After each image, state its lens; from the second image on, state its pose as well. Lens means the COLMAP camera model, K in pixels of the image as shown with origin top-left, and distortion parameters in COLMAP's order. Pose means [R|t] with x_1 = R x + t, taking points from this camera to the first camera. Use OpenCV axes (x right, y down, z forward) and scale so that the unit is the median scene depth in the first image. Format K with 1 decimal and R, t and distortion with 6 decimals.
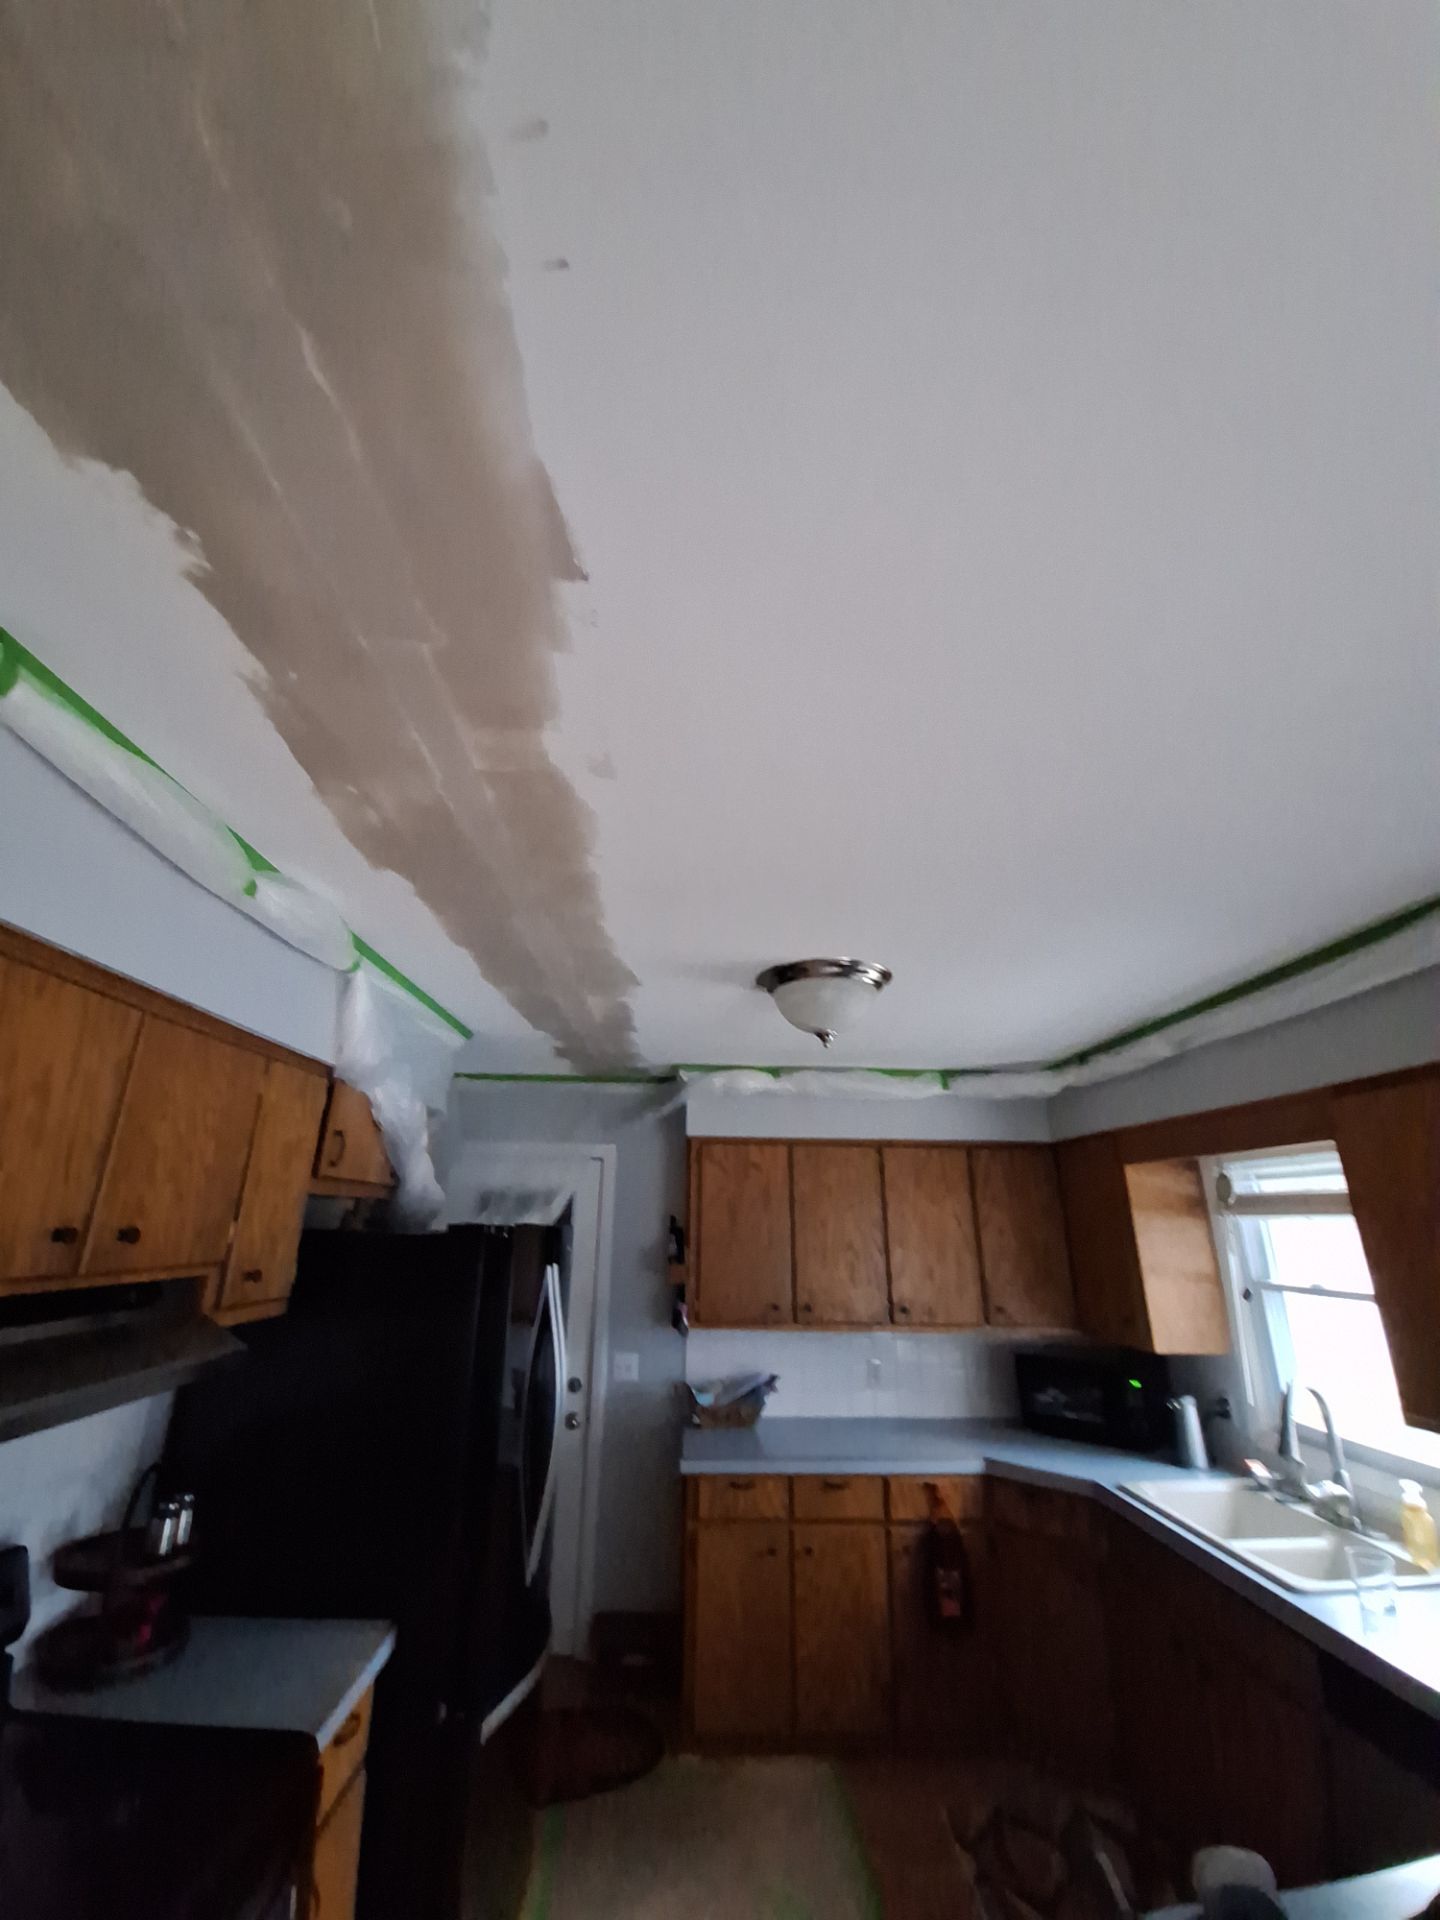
lens RADIAL K [[755.0, 0, 720.0], [0, 755.0, 960.0], [0, 0, 1]] dist [0.000868, 0.000120]
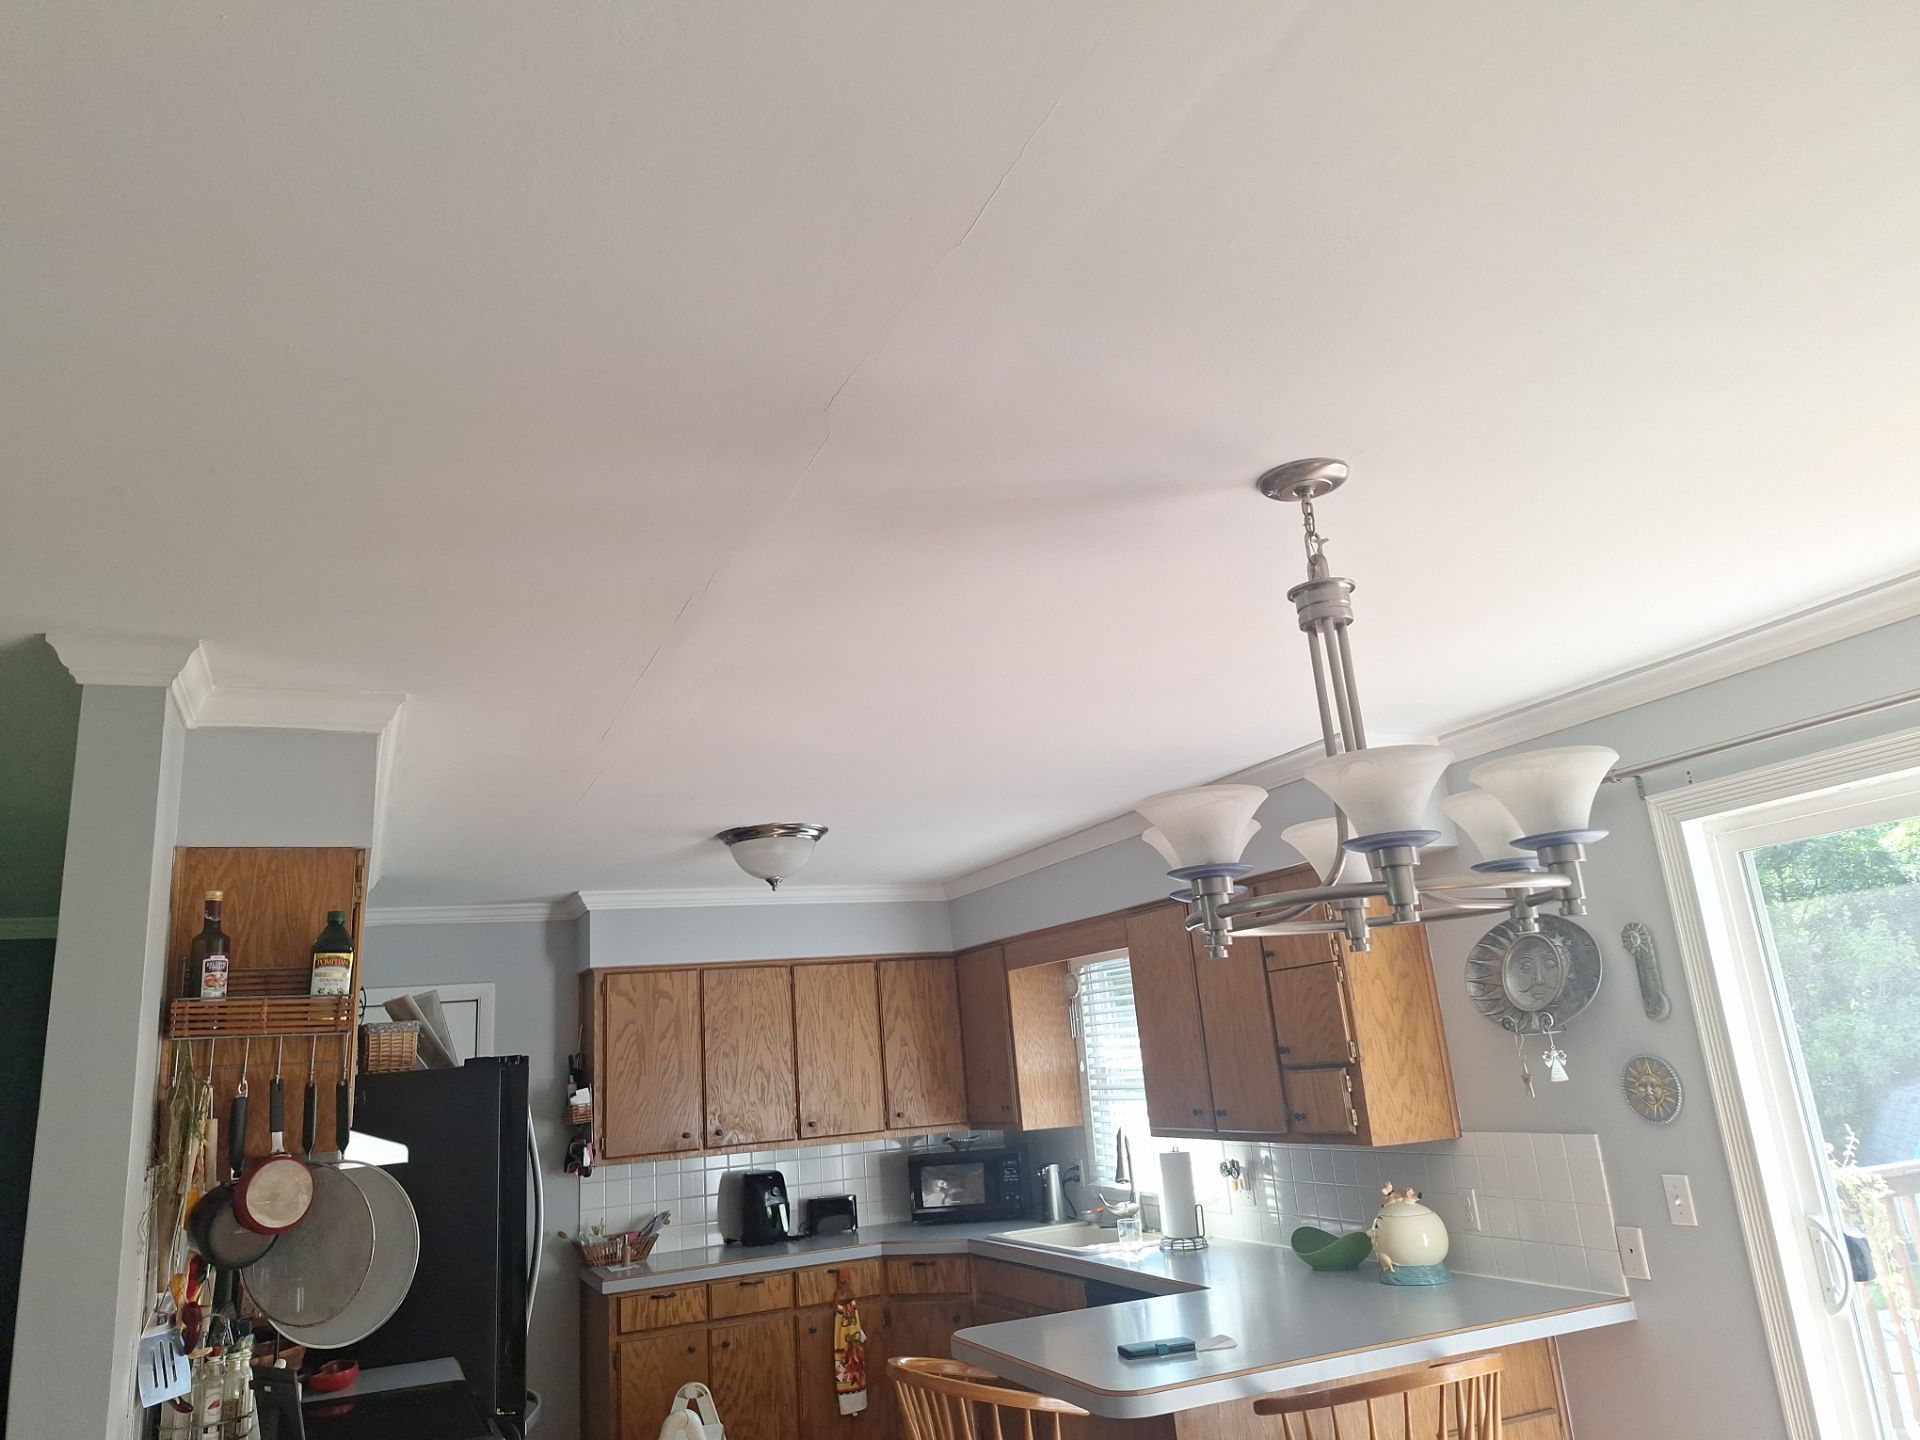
lens RADIAL K [[1325.5, 0, 921.3], [0, 1325.5, 715.5], [0, 0, 1]] dist [0.159557, -0.224993]
pose [[0.937063, 0.012257, 0.348946, -0.306744], [-0.033472, 0.997934, 0.054834, -0.230895], [-0.347554, -0.063063, 0.935537, -0.854438]]
